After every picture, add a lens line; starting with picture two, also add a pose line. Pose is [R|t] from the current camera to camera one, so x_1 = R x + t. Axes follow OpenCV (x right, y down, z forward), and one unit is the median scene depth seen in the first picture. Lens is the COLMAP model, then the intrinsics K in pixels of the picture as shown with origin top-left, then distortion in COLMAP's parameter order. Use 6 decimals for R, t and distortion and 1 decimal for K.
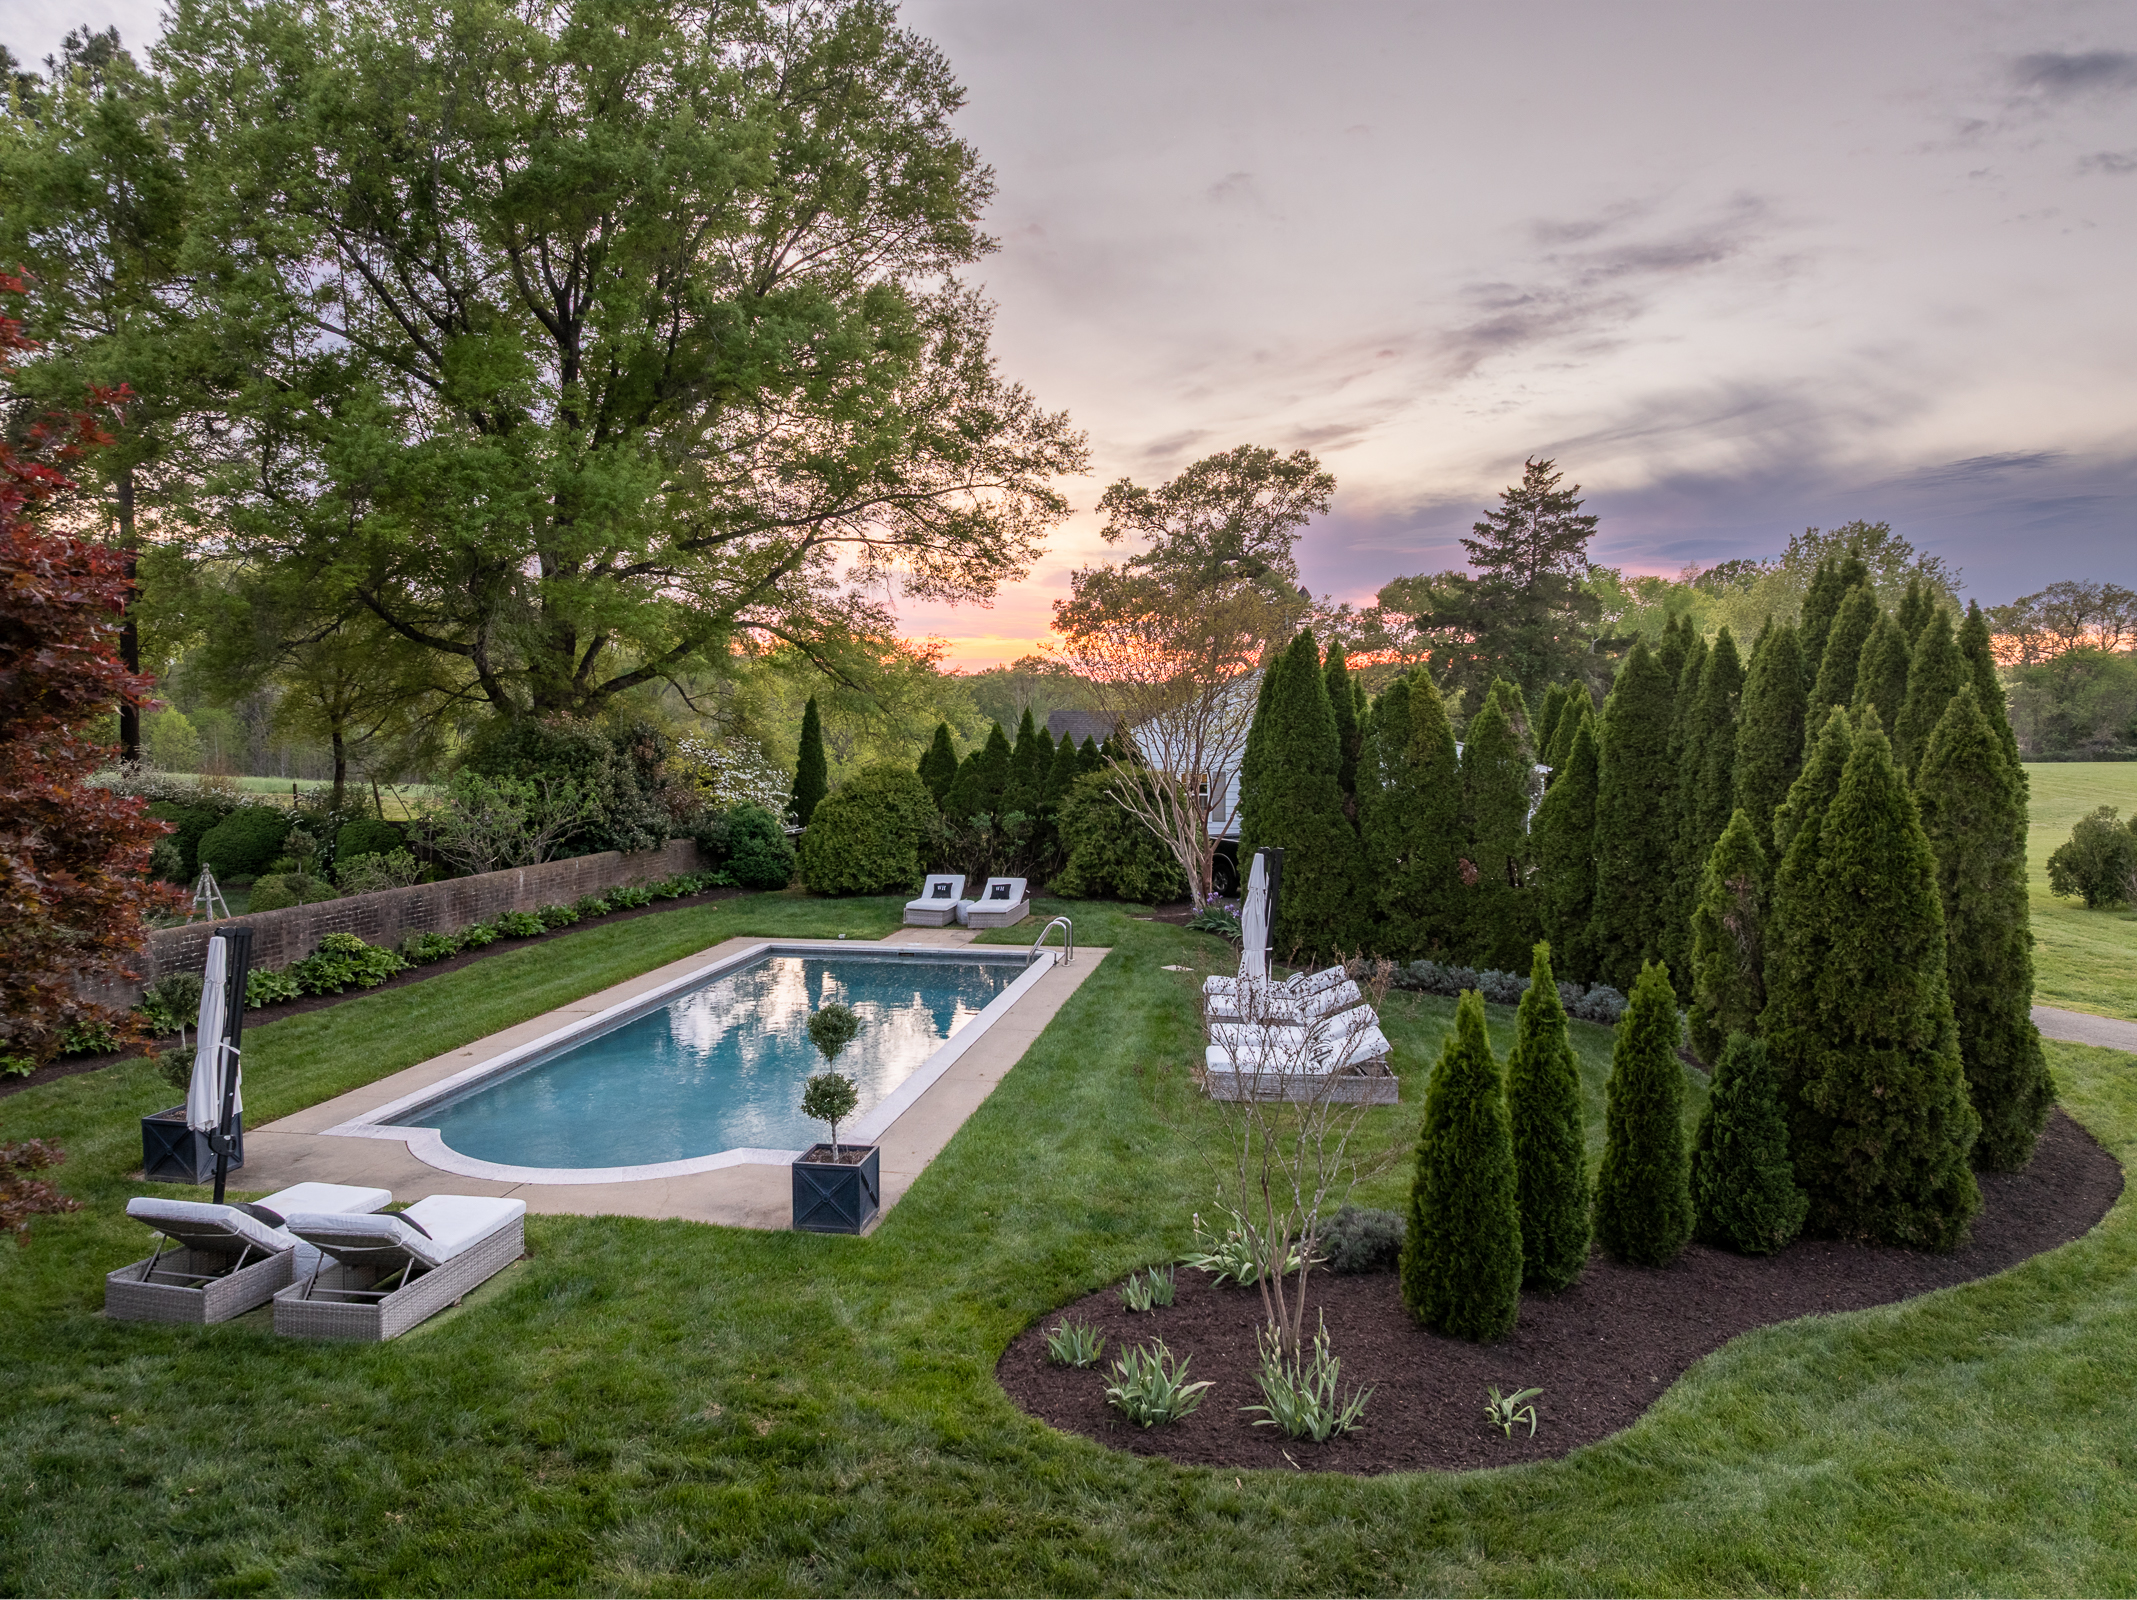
lens RADIAL K [[1462.6, 0, 1068.5], [0, 1462.6, 800.0], [0, 0, 1]] dist [-0.038601, 0.006438]
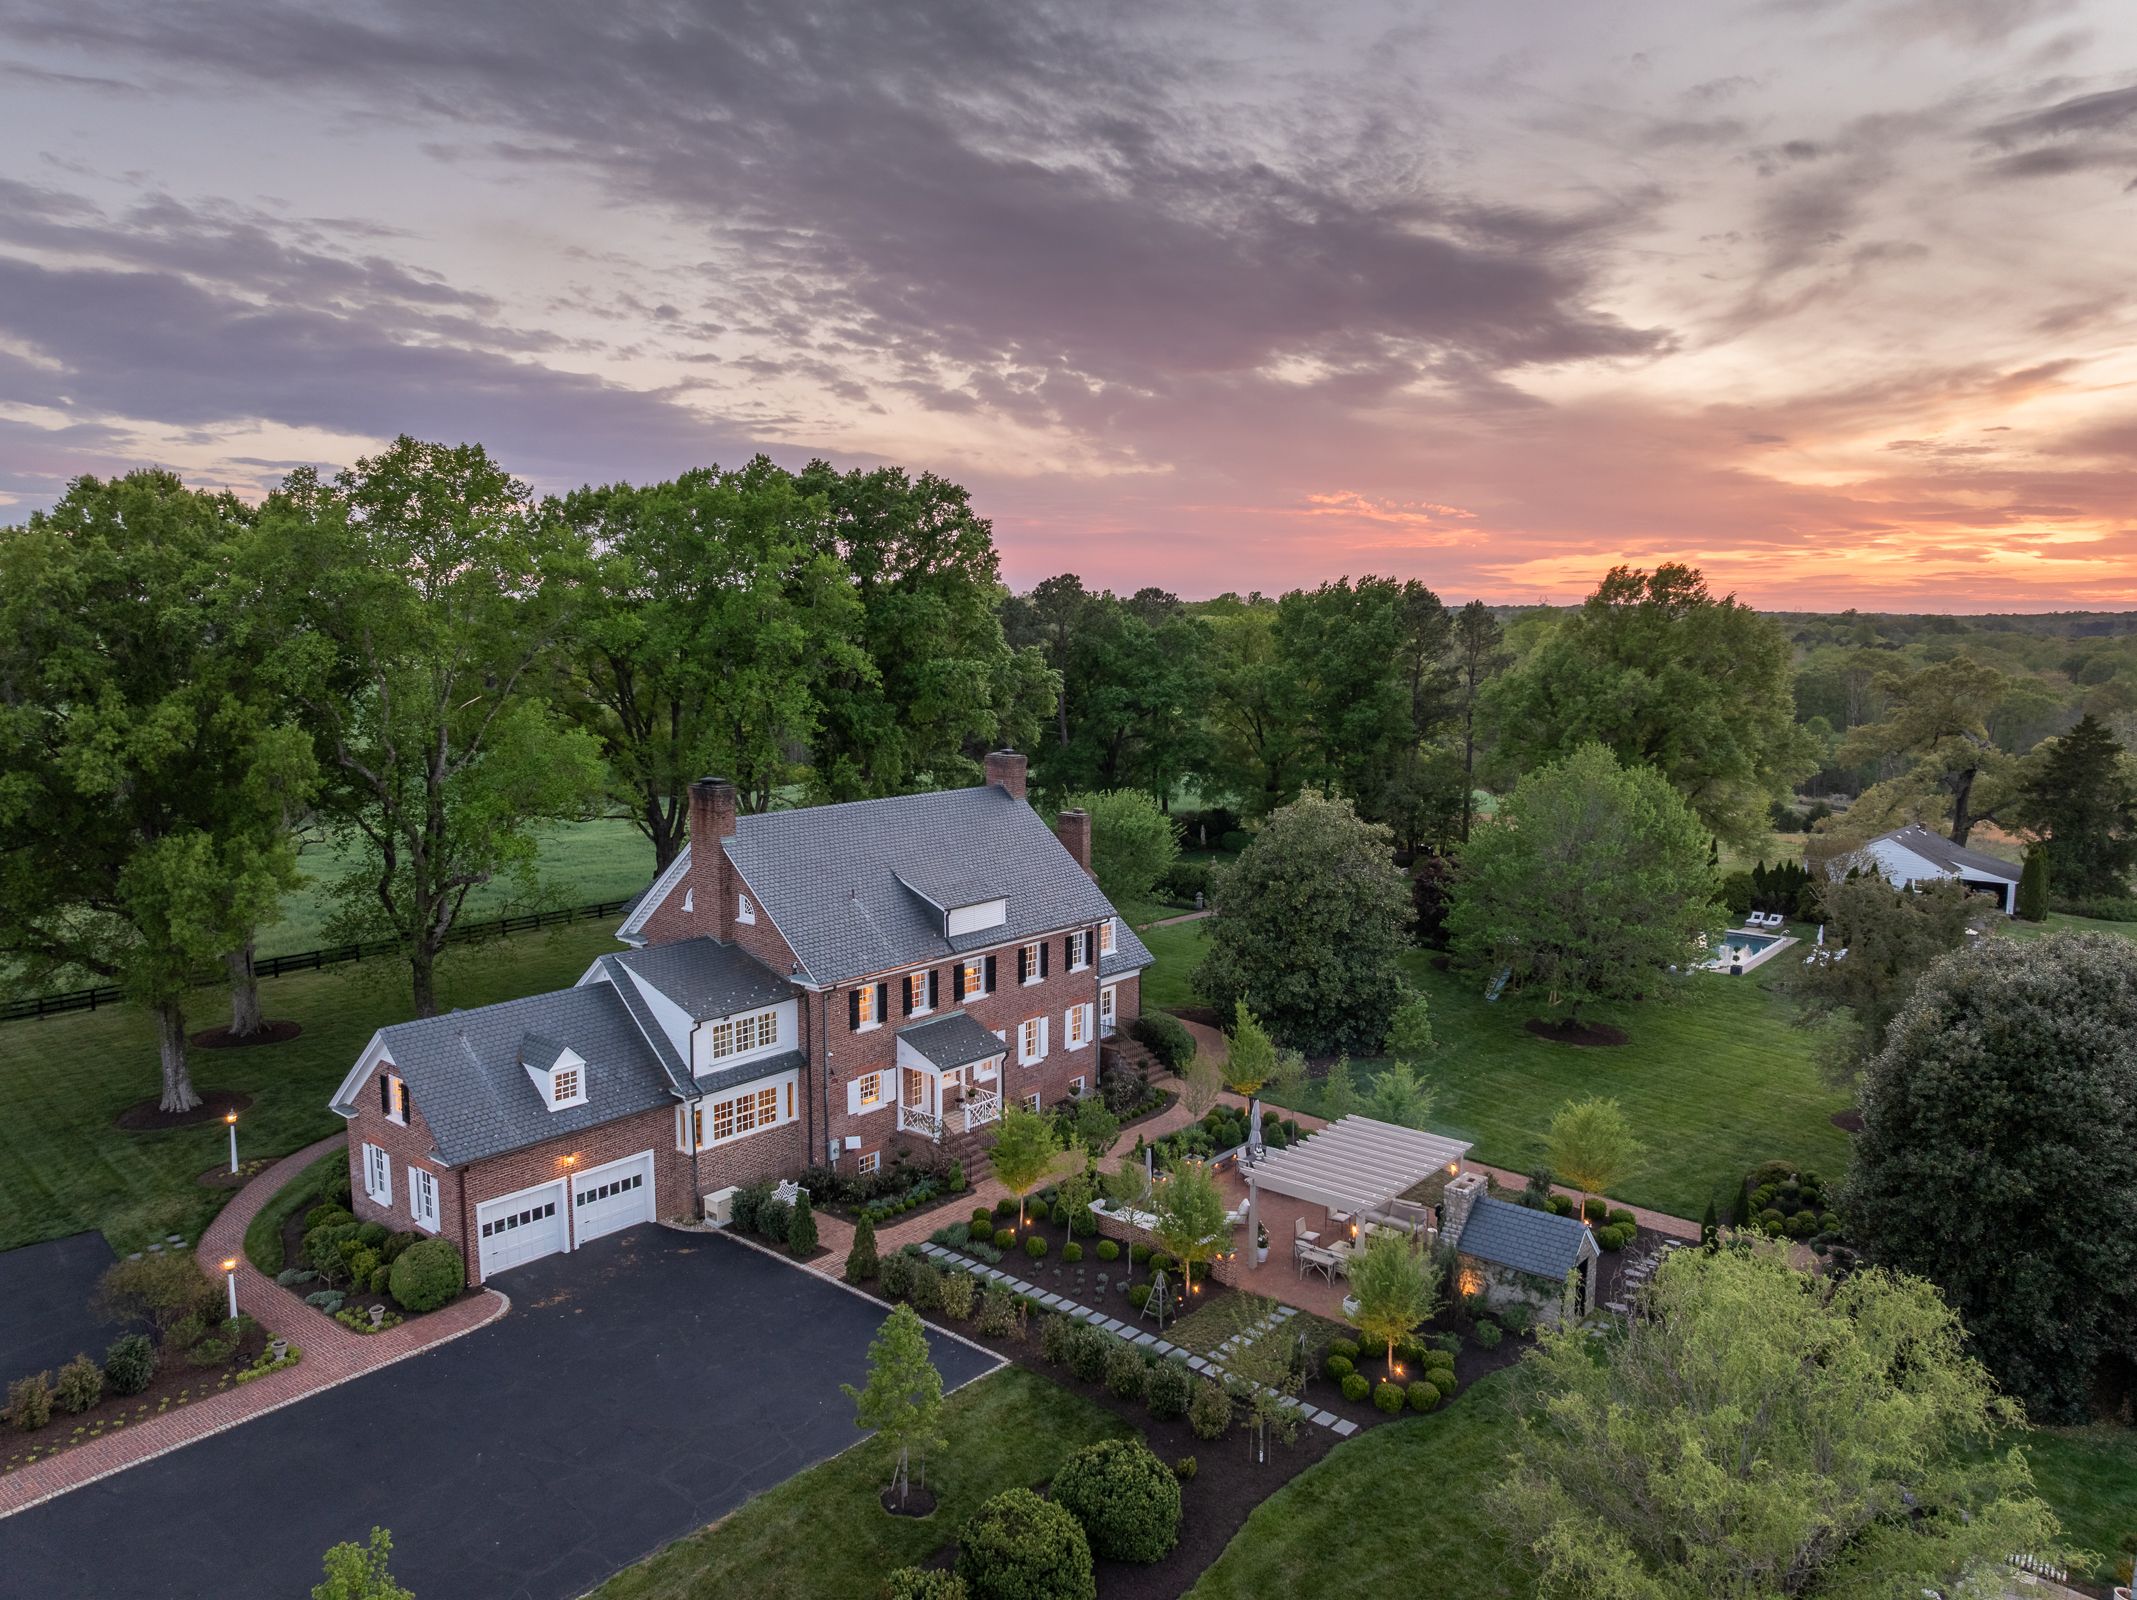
lens RADIAL K [[1462.6, 0, 1068.5], [0, 1462.6, 800.0], [0, 0, 1]] dist [-0.038601, 0.006438]
pose [[0.856360, 0.064993, -0.512273, 0.287562], [-0.034719, 0.997050, 0.068458, -0.432513], [0.515211, -0.040839, 0.856090, -3.086149]]
